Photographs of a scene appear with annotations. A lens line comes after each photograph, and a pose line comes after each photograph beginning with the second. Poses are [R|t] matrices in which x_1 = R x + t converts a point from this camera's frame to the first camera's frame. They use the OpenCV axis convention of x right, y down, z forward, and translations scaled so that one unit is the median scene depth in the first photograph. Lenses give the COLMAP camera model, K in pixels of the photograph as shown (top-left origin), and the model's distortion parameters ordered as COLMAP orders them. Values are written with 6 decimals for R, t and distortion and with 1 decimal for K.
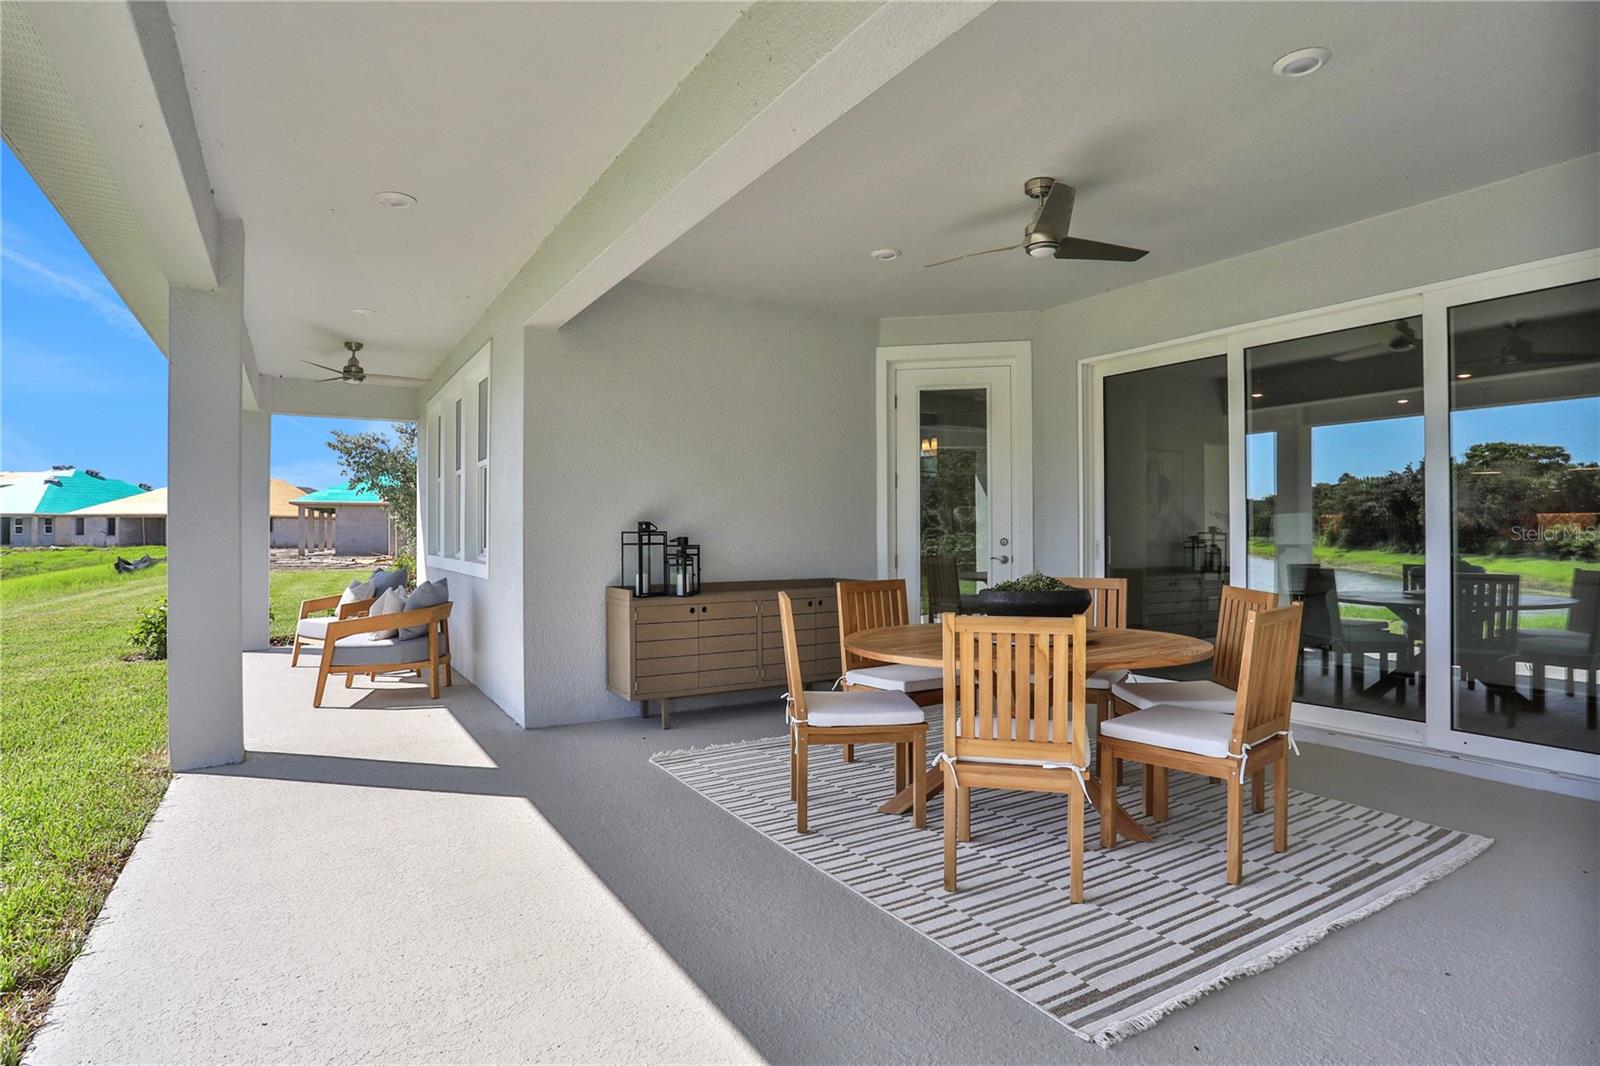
lens RADIAL K [[833.4, 0, 806.8], [0, 833.4, 528.4], [0, 0, 1]] dist [-0.084990, 0.049932]
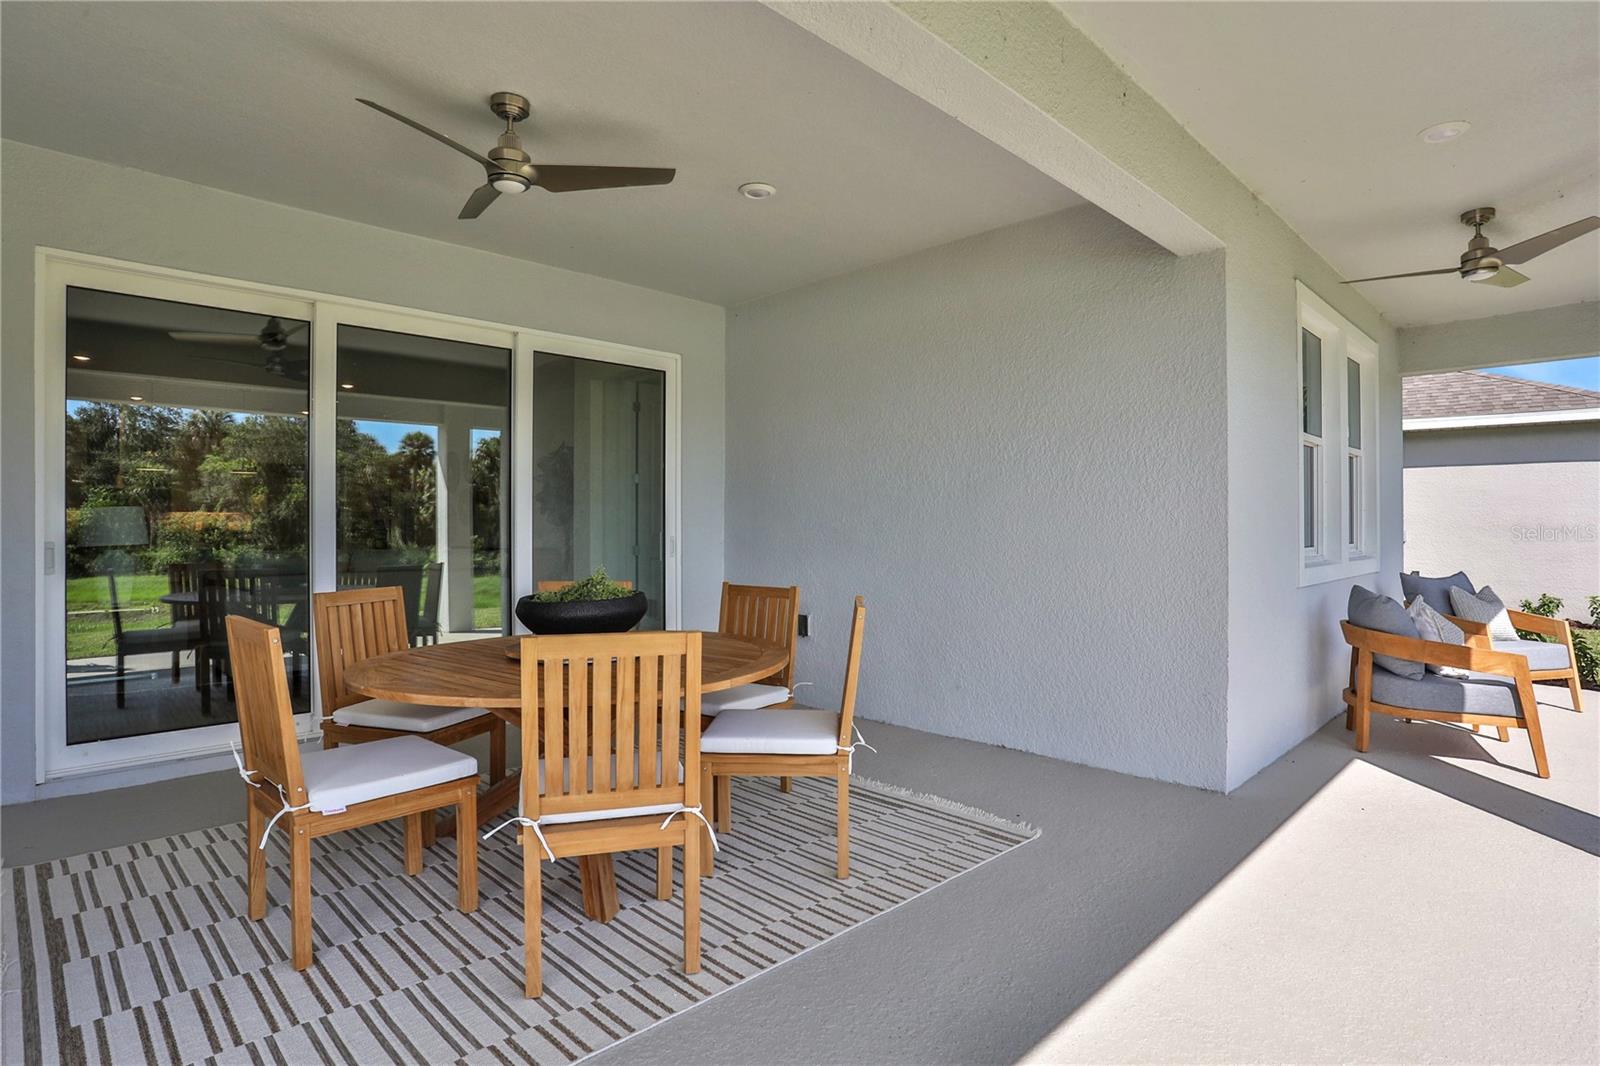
lens RADIAL K [[833.4, 0, 806.8], [0, 833.4, 528.4], [0, 0, 1]] dist [-0.084990, 0.049932]
pose [[-0.228349, 0.000989, 0.973579, -0.772105], [-0.005121, 0.999984, -0.002217, 0.000677], [-0.973566, -0.005492, -0.228340, 1.196052]]
